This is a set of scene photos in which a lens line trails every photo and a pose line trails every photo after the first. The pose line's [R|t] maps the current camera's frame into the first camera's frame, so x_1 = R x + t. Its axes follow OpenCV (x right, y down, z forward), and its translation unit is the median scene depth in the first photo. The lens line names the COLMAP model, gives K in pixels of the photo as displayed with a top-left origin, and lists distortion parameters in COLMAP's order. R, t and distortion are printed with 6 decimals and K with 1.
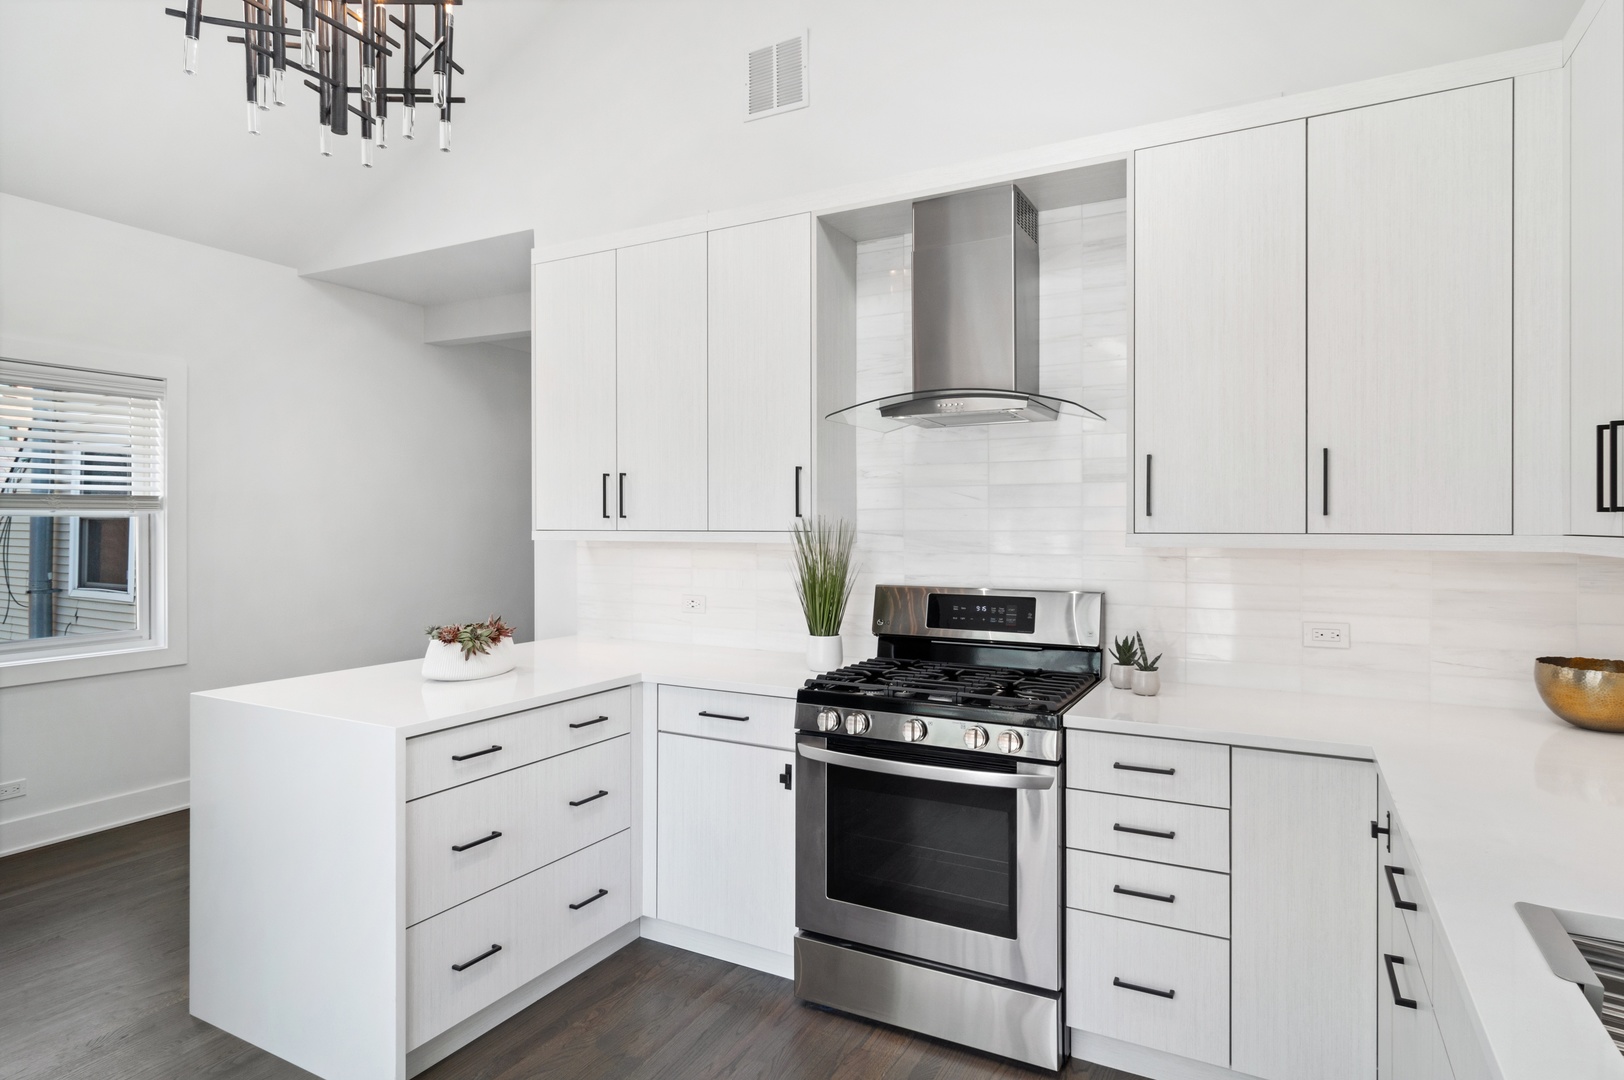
lens RADIAL K [[877.3, 0, 810.8], [0, 877.3, 532.7], [0, 0, 1]] dist [-0.003112, 0.001936]
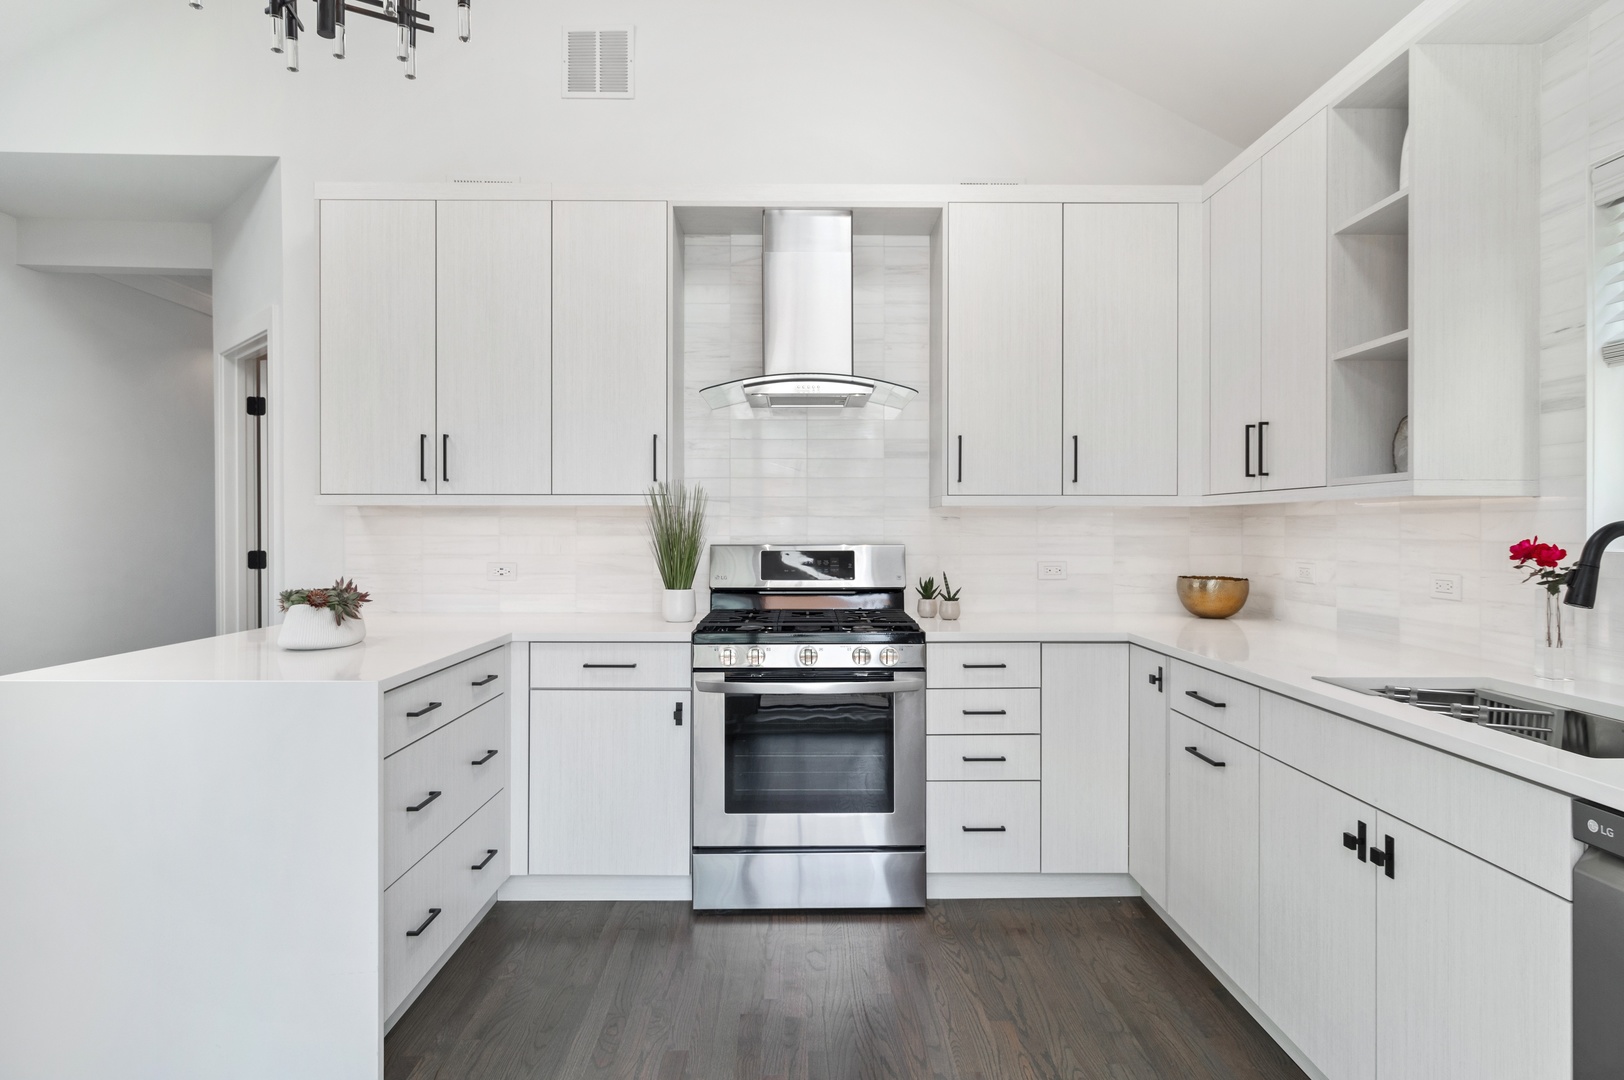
lens RADIAL K [[877.3, 0, 785.6], [0, 877.3, 537.1], [0, 0, 1]] dist [-0.003112, 0.001936]
pose [[0.878152, -0.005167, 0.478354, -0.413095], [0.003419, 0.999984, 0.004525, 0.049439], [-0.478369, -0.002338, 0.878156, -0.029308]]
